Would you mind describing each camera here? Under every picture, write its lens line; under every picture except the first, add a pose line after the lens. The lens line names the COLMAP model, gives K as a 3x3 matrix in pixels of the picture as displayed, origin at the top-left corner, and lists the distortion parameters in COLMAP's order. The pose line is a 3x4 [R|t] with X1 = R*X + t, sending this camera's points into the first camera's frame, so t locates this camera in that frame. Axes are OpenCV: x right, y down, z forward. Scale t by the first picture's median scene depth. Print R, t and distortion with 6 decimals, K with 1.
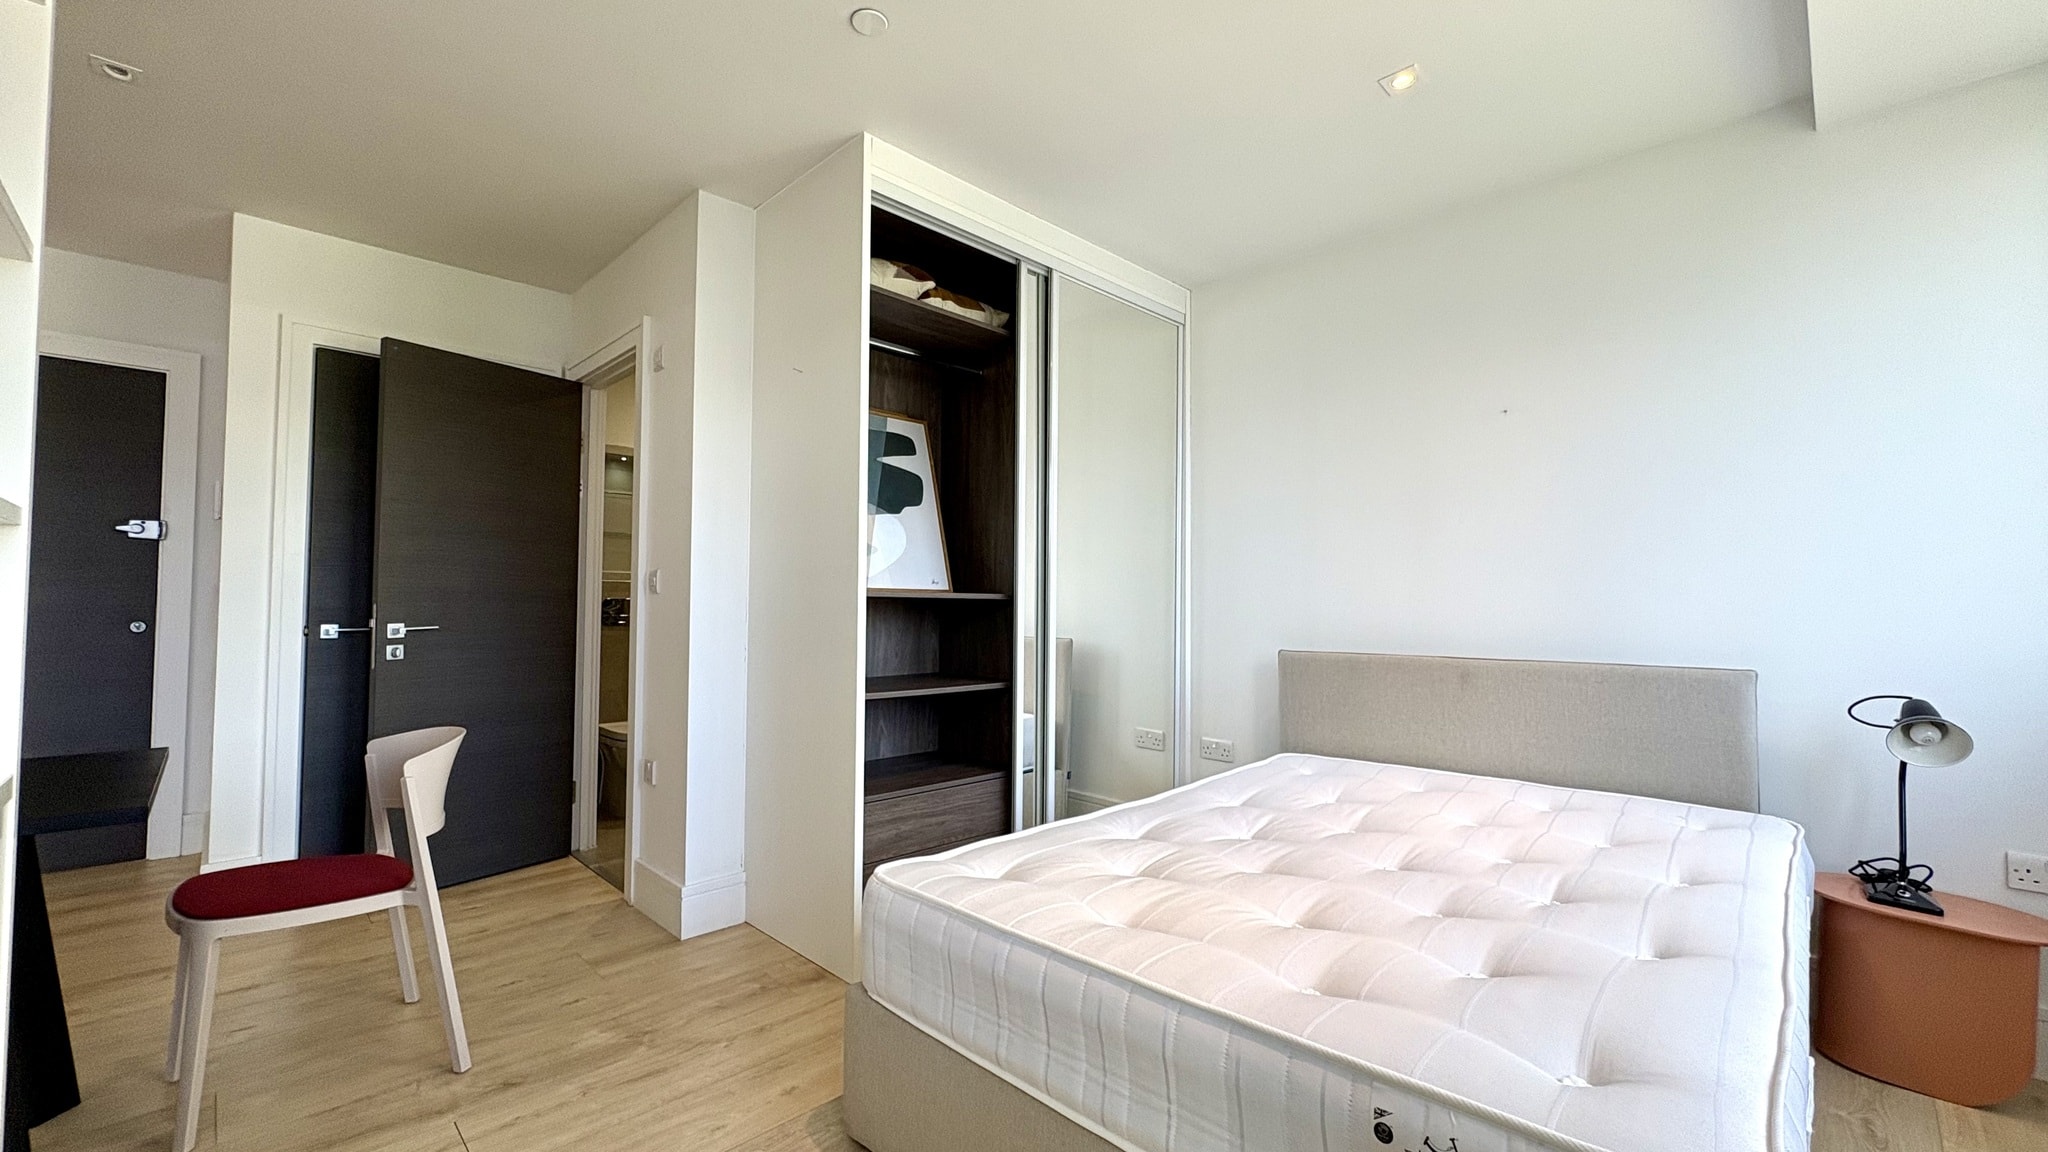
lens RADIAL K [[827.3, 0, 1024.0], [0, 827.3, 576.0], [0, 0, 1]] dist [-0.001429, -0.000093]
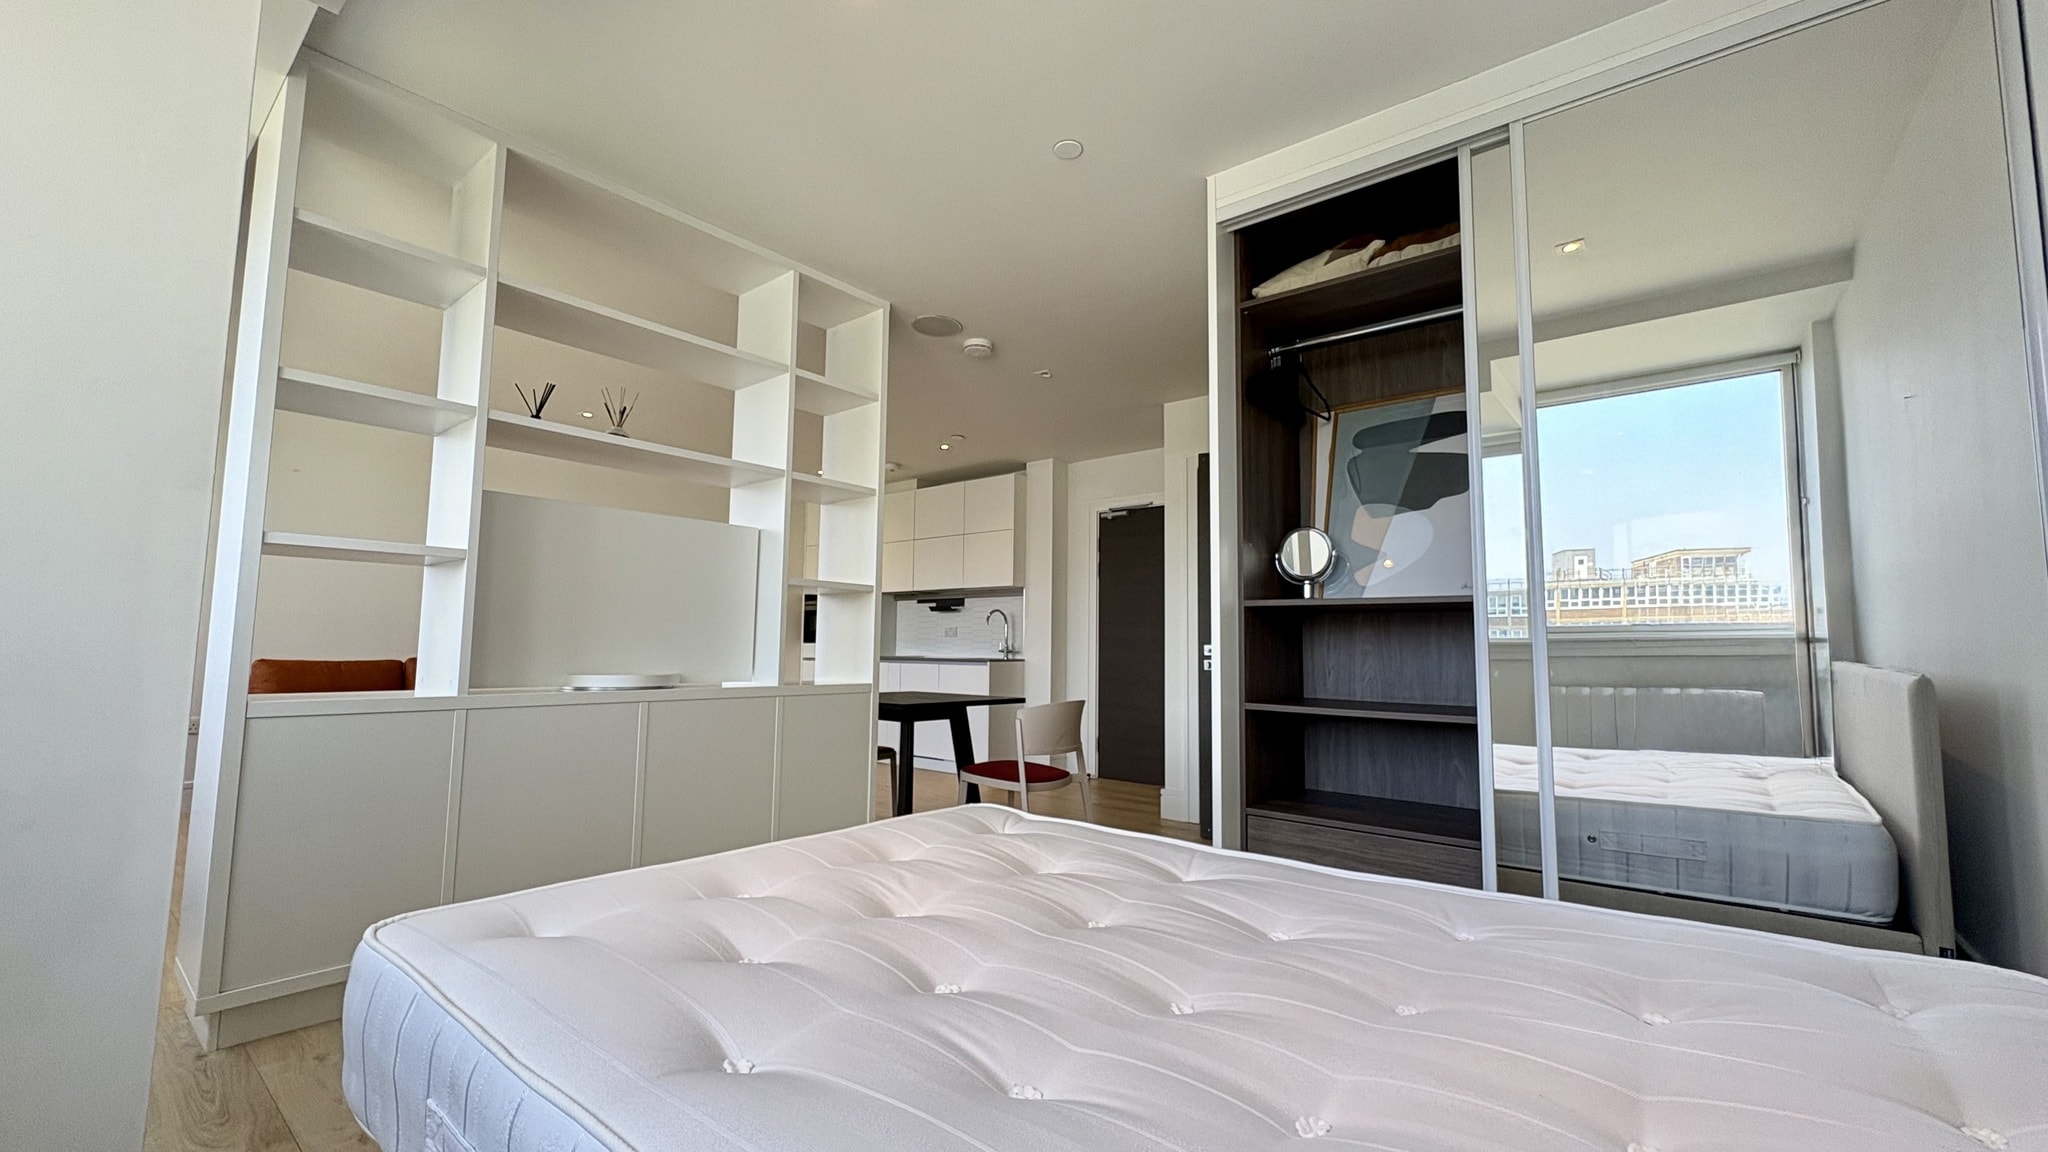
lens RADIAL K [[827.3, 0, 1024.0], [0, 827.3, 576.0], [0, 0, 1]] dist [-0.001429, -0.000093]
pose [[0.088541, -0.097475, -0.991292, 0.683269], [0.021107, 0.995160, -0.095970, 0.069428], [0.995849, -0.012426, 0.090169, 0.551212]]
